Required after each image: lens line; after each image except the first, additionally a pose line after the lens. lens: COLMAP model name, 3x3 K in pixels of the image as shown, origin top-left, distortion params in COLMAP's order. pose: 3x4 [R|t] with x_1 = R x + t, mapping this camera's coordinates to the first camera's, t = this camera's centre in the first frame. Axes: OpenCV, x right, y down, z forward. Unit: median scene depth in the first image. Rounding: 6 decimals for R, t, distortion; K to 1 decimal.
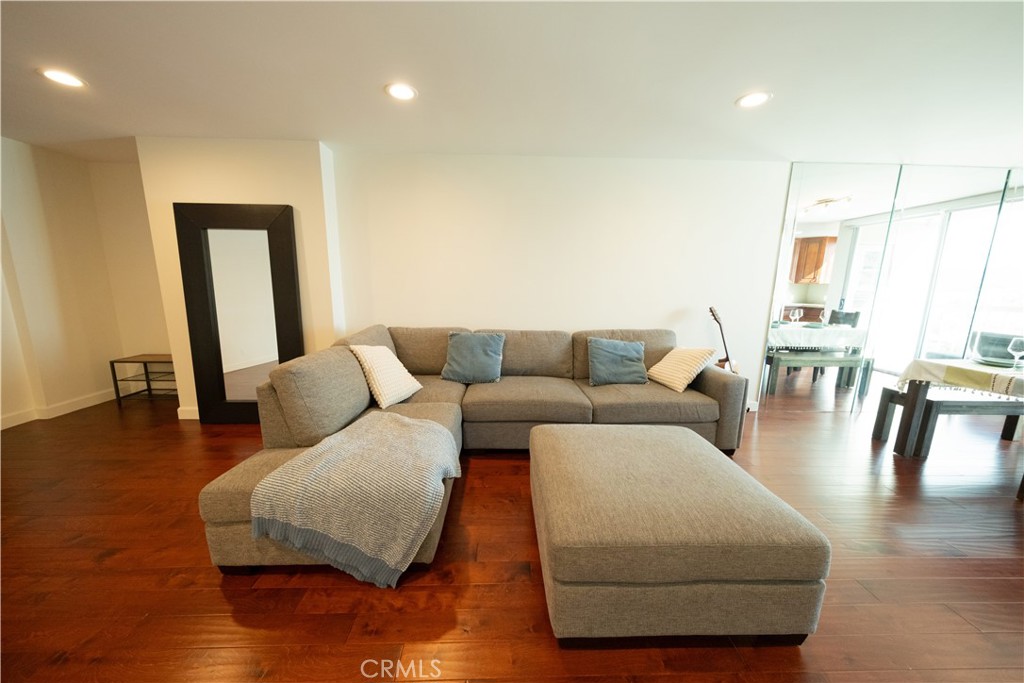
lens RADIAL K [[336.9, 0, 508.1], [0, 336.9, 343.1], [0, 0, 1]] dist [-0.003115, -0.000384]
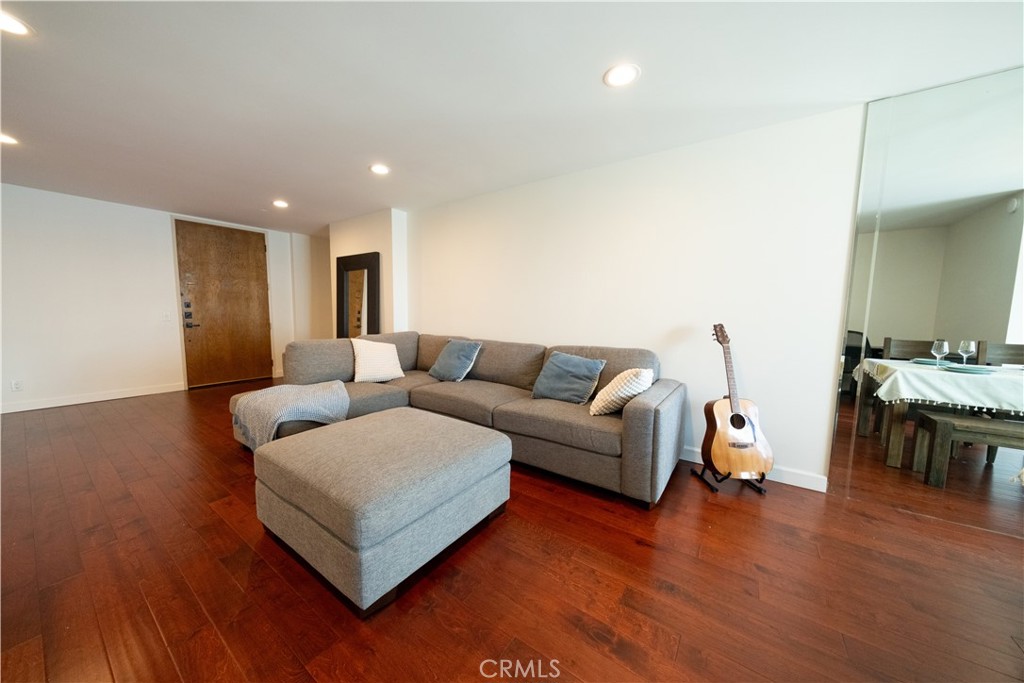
lens RADIAL K [[336.9, 0, 502.8], [0, 336.9, 340.8], [0, 0, 1]] dist [-0.003115, -0.000384]
pose [[0.804779, 0.049506, -0.591506, 0.717679], [-0.108791, 0.991938, -0.064995, 0.032329], [0.583520, 0.116657, 0.803676, 0.136502]]
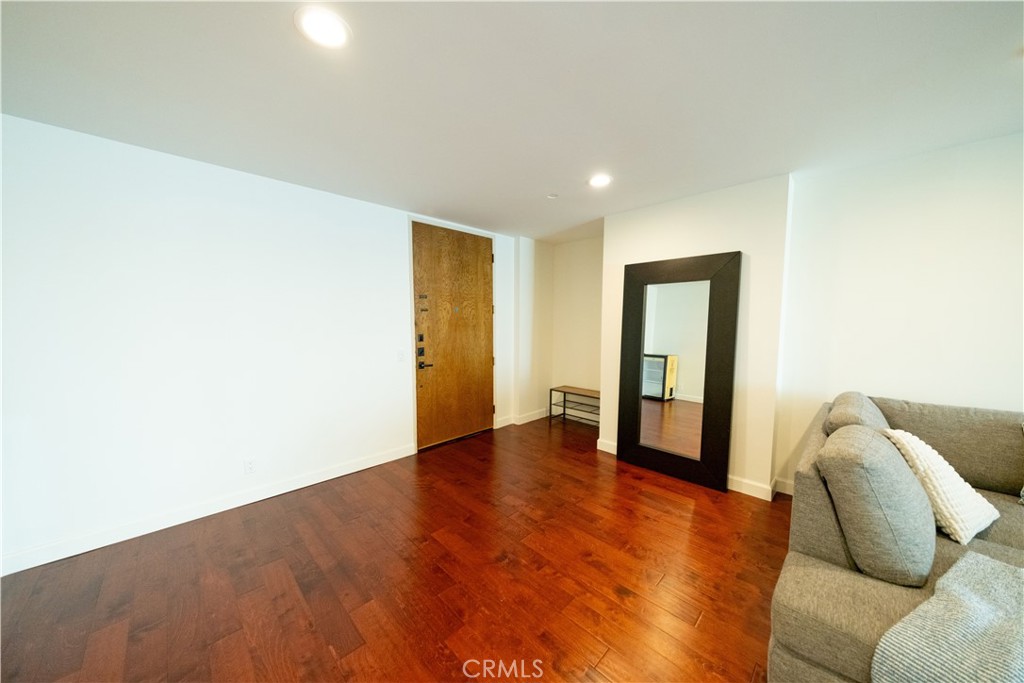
lens RADIAL K [[336.9, 0, 508.2], [0, 336.9, 345.1], [0, 0, 1]] dist [-0.003115, -0.000384]
pose [[0.680400, 0.041315, -0.731675, -0.373428], [-0.122684, 0.990741, -0.058143, -0.021403], [0.722499, 0.129325, 0.679169, -0.049217]]
